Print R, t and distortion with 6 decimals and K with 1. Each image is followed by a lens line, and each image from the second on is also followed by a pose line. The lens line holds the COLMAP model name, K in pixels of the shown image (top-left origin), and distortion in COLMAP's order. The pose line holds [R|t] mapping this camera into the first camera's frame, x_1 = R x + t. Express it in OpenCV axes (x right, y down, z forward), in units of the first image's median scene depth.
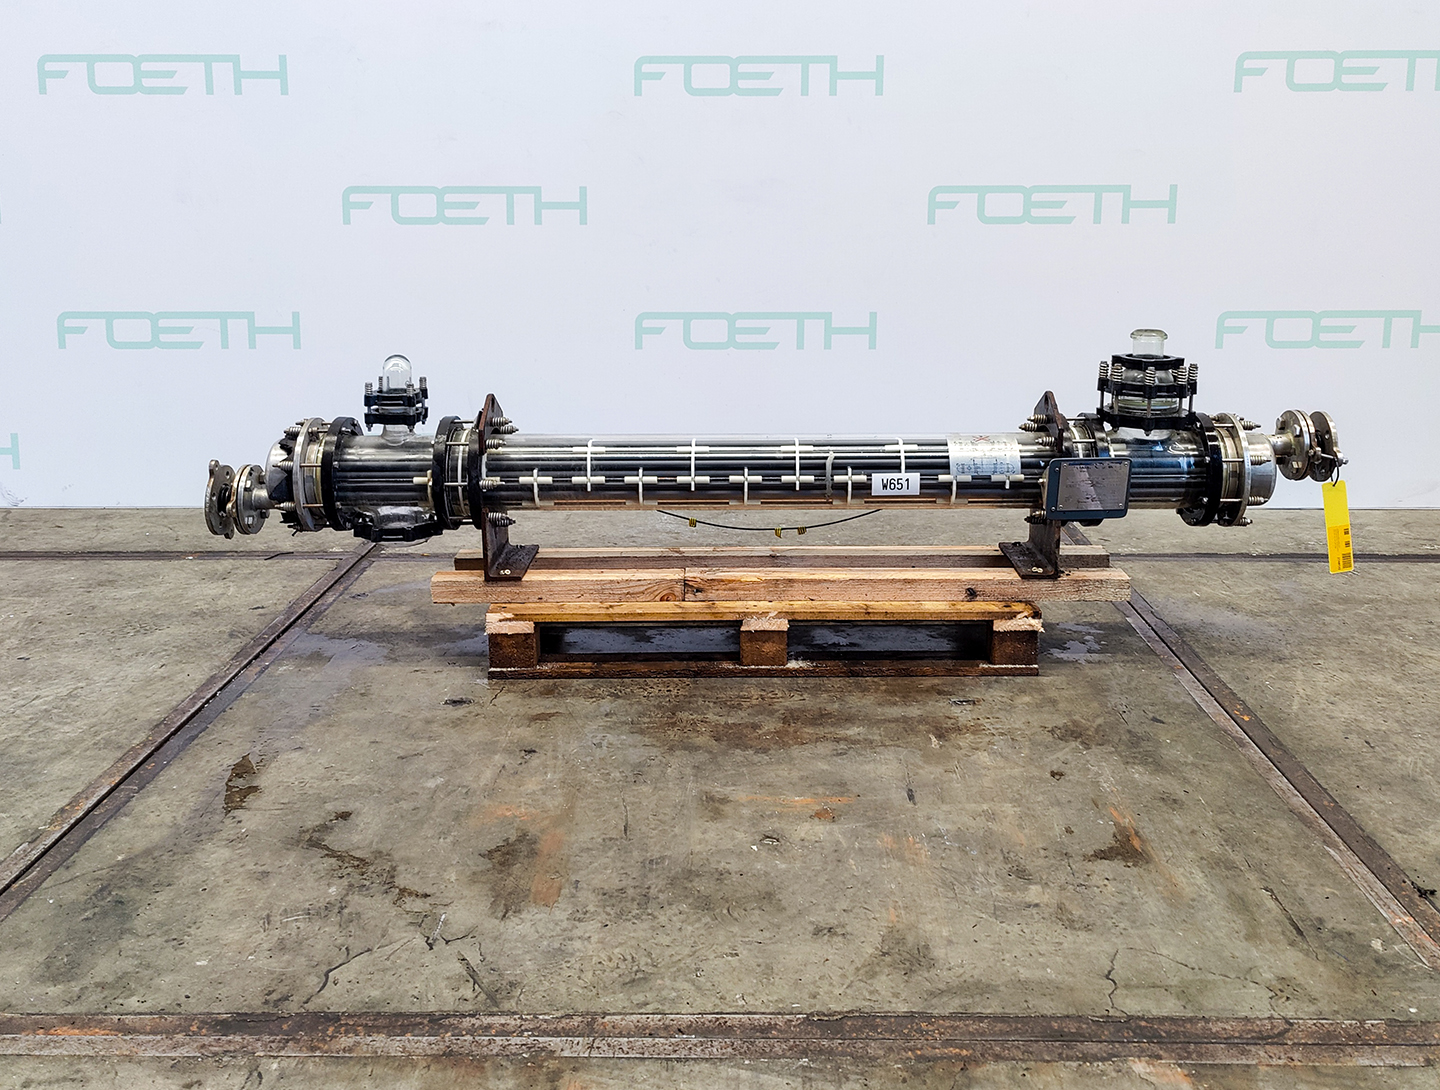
lens RADIAL K [[1241.4, 0, 711.8], [0, 1241.4, 389.5], [0, 0, 1]] dist [0.012758, 0.018153]
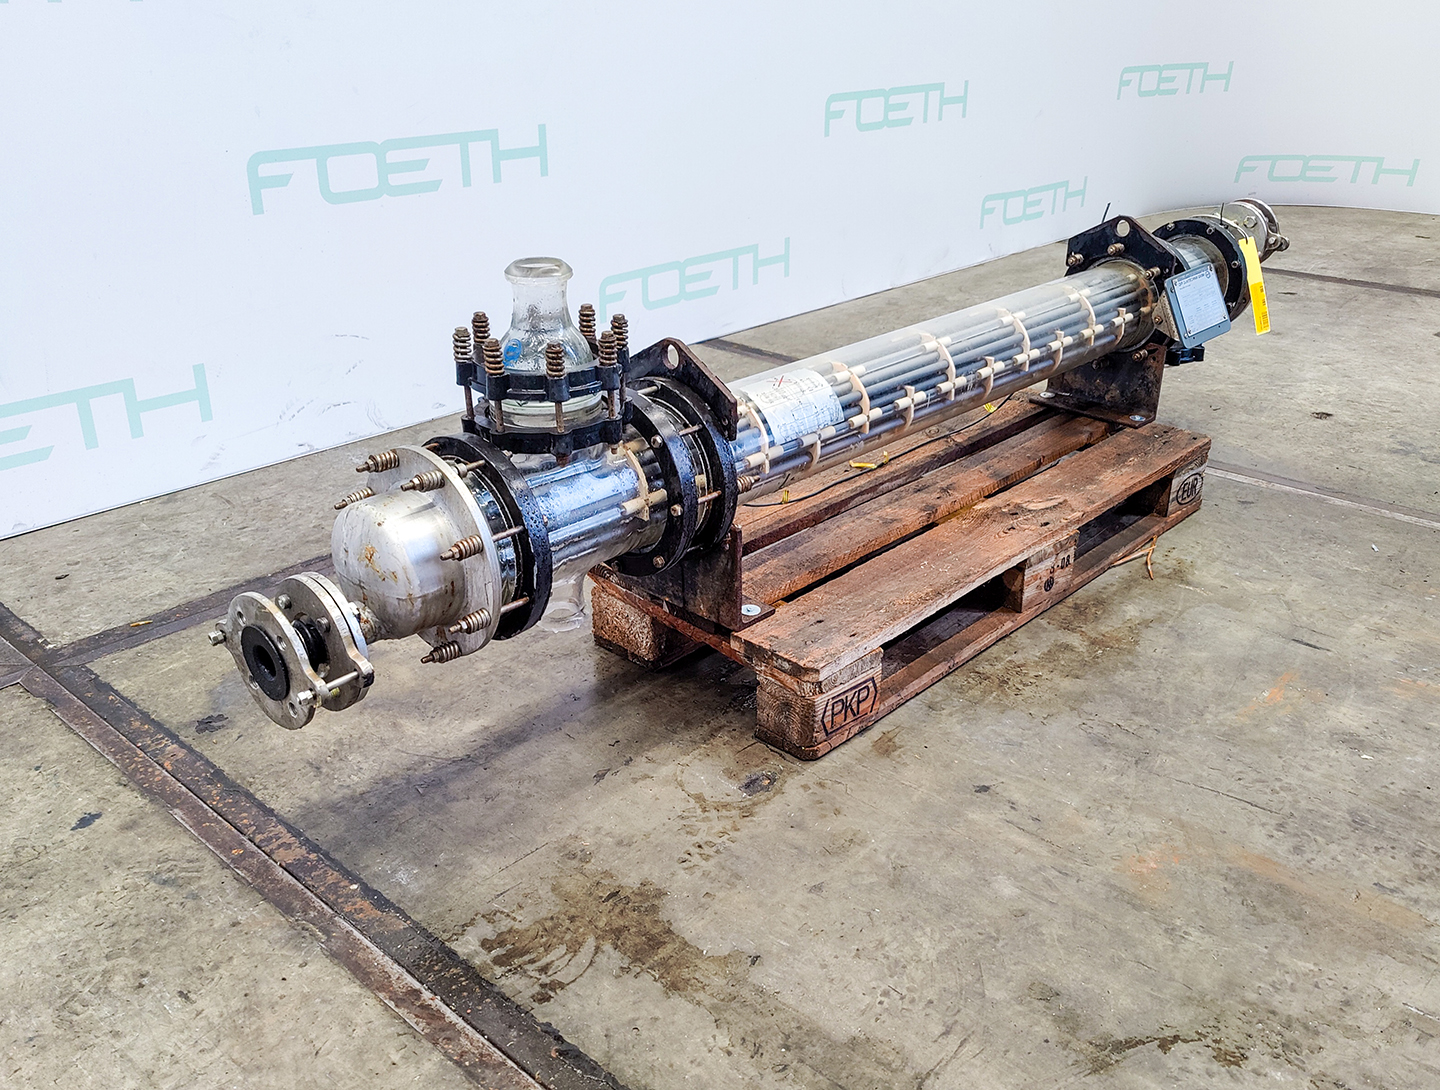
lens RADIAL K [[1283.2, 0, 720.0], [0, 1283.2, 545.0], [0, 0, 1]] dist [0.006245, 0.045884]
pose [[0.658217, -0.304396, 0.688545, -0.648777], [0.115476, 0.944610, 0.307209, -0.075834], [-0.743919, -0.122700, 0.656908, 0.595288]]
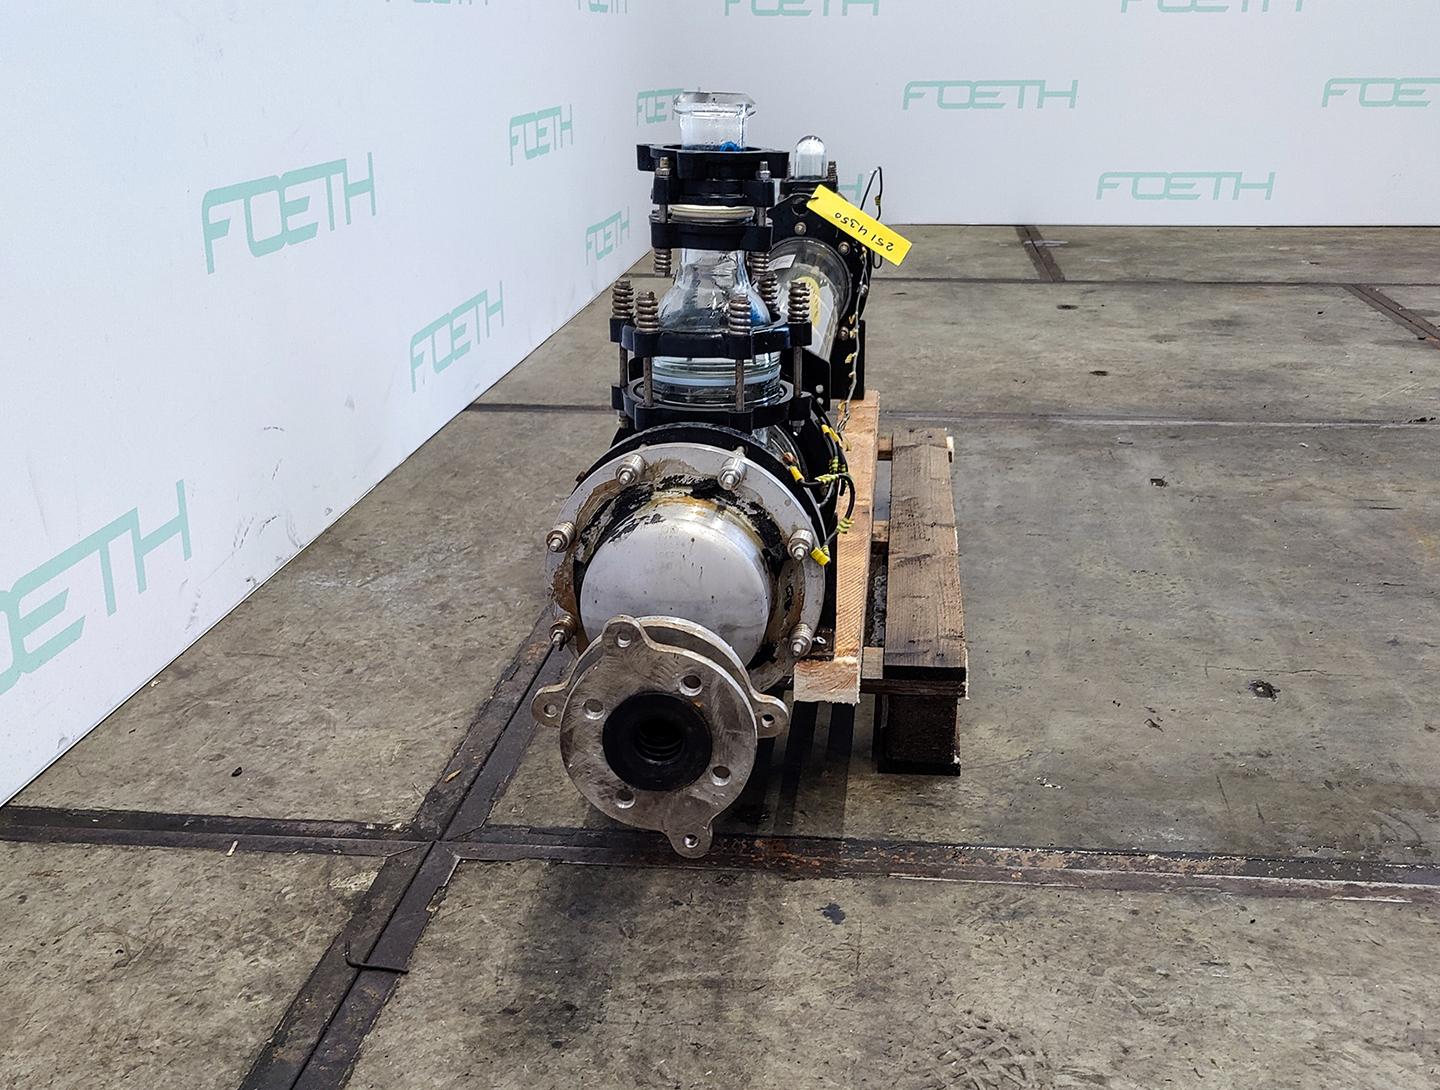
lens RADIAL K [[1587.4, 0, 772.7], [0, 1587.4, 548.1], [0, 0, 1]] dist [-0.014915, 0.162160]
pose [[0.059471, -0.313671, 0.947667, -1.039273], [0.158518, 0.940269, 0.301274, -0.131156], [-0.985563, 0.132306, 0.105642, 1.177313]]
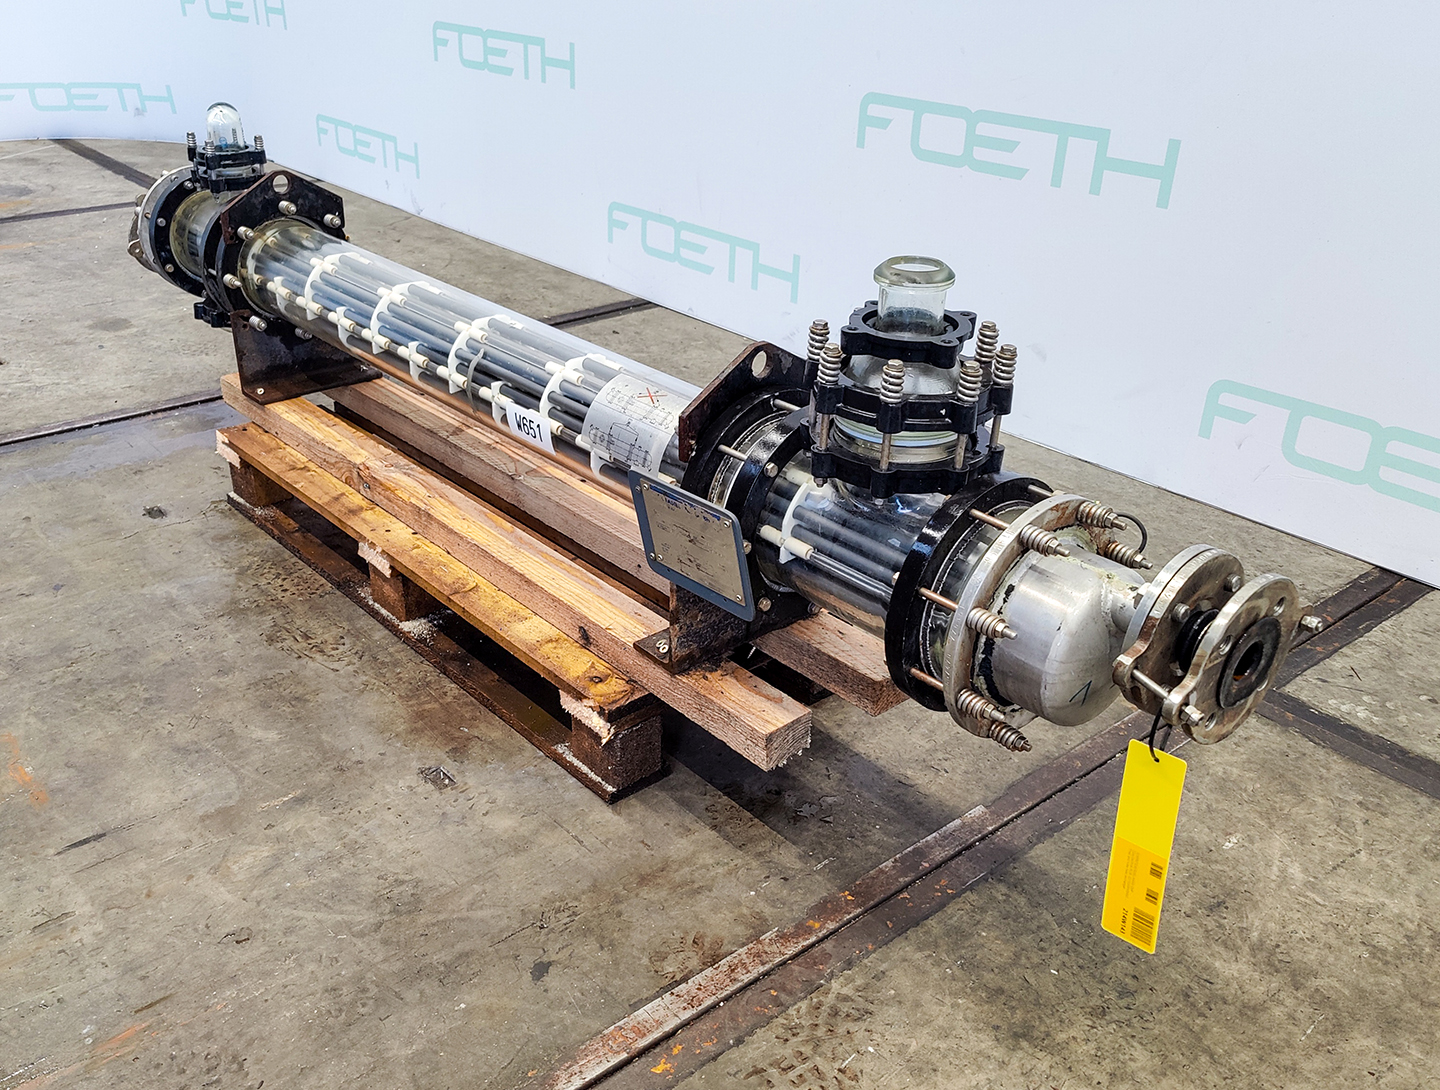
lens RADIAL K [[1276.9, 0, 663.9], [0, 1276.9, 548.1], [0, 0, 1]] dist [0.016281, 0.016035]
pose [[0.652789, 0.357784, -0.667725, 0.677614], [-0.132116, 0.921701, 0.364709, -0.115128], [0.745930, -0.149861, 0.648946, 0.674203]]
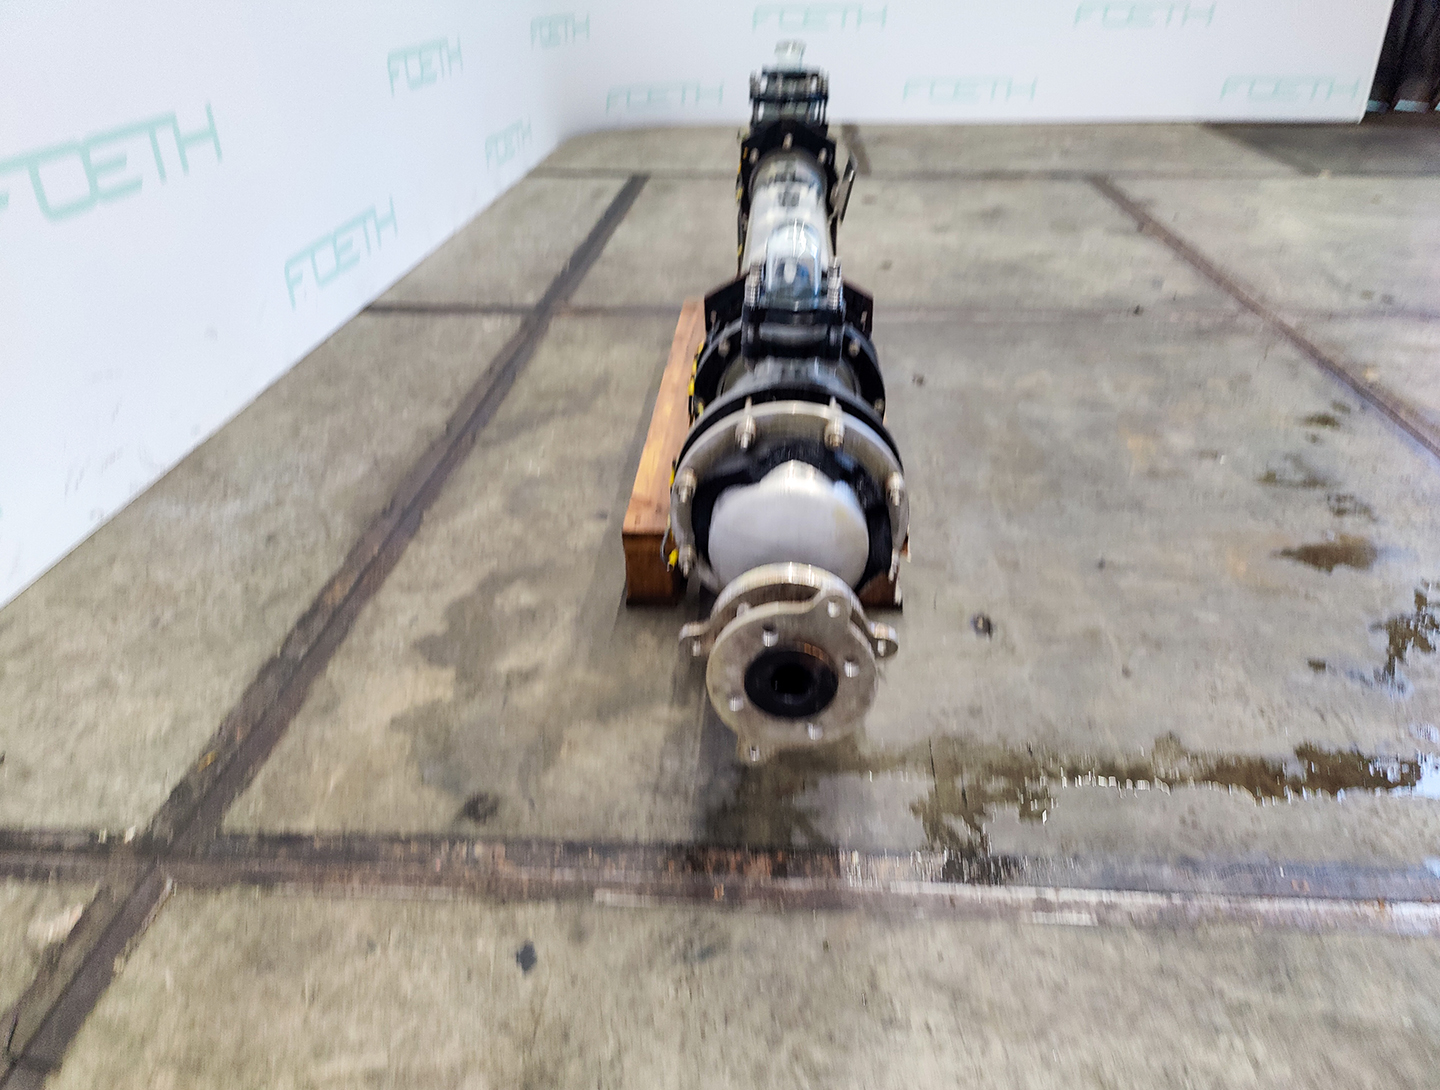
lens RADIAL K [[1064.5, 0, 742.6], [0, 1064.5, 491.5], [0, 0, 1]] dist [0.009410, 0.006553]
pose [[0.022448, -0.455084, 0.890166, -0.761319], [0.164578, 0.879925, 0.445698, -0.138813], [-0.986109, 0.136496, 0.094650, 1.083901]]
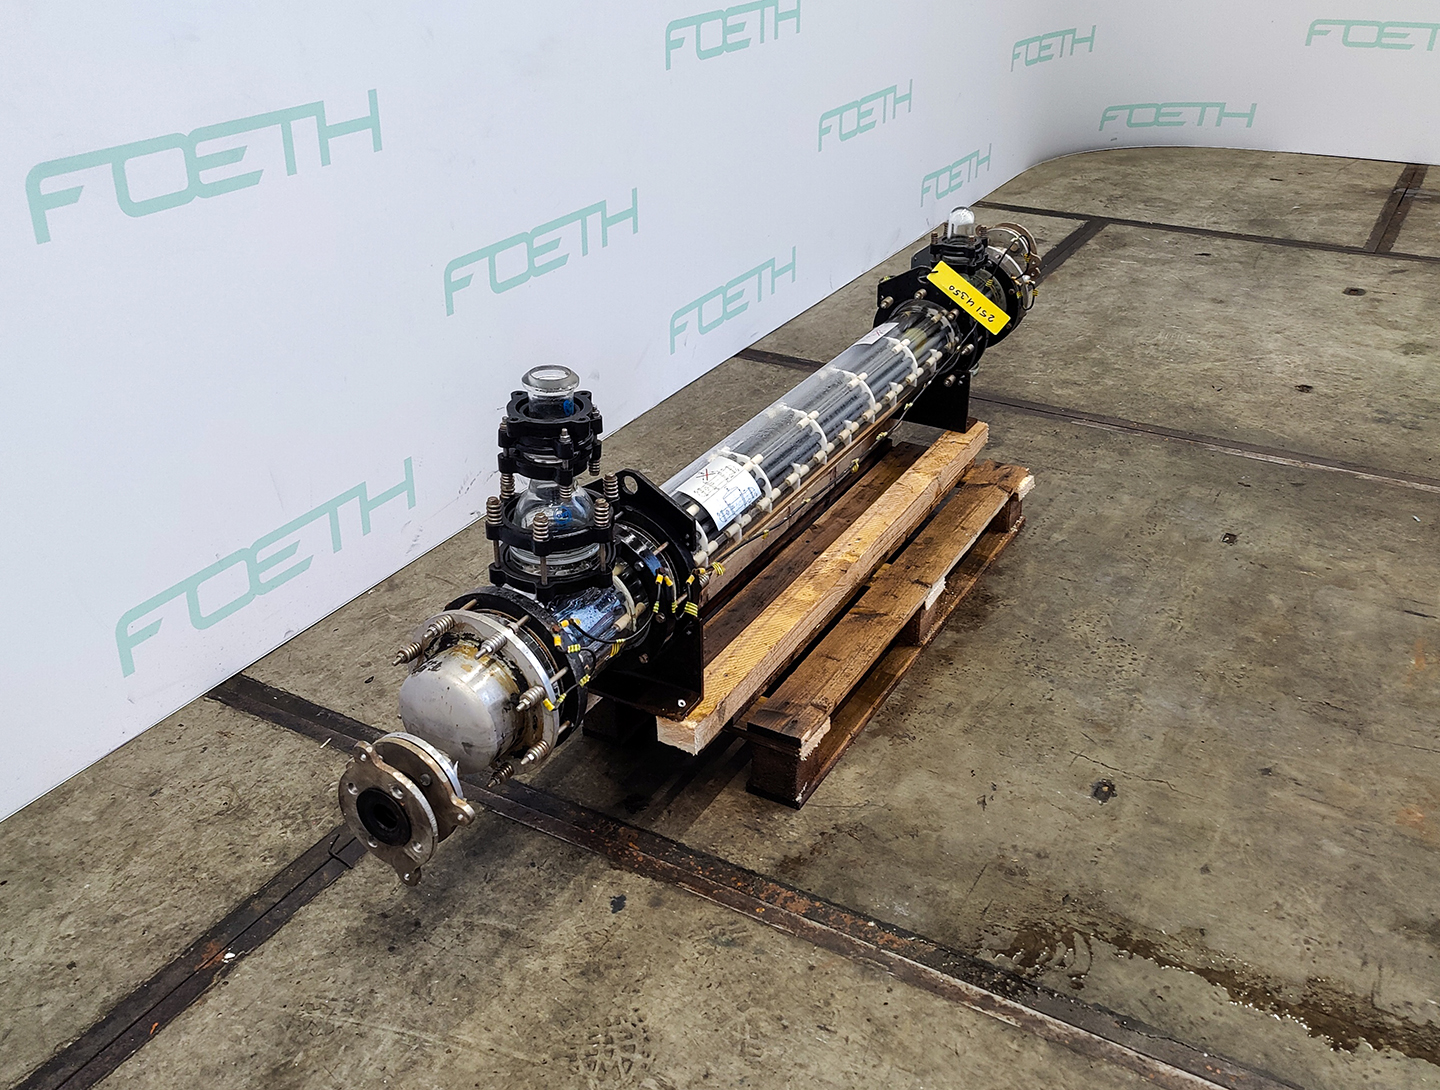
lens RADIAL K [[1398.9, 0, 693.5], [0, 1398.9, 439.5], [0, 0, 1]] dist [0.005459, 0.050748]
pose [[0.485206, -0.359890, 0.796903, -1.014169], [0.150834, 0.932158, 0.329136, -0.323647], [-0.861292, -0.039499, 0.506573, 0.778254]]
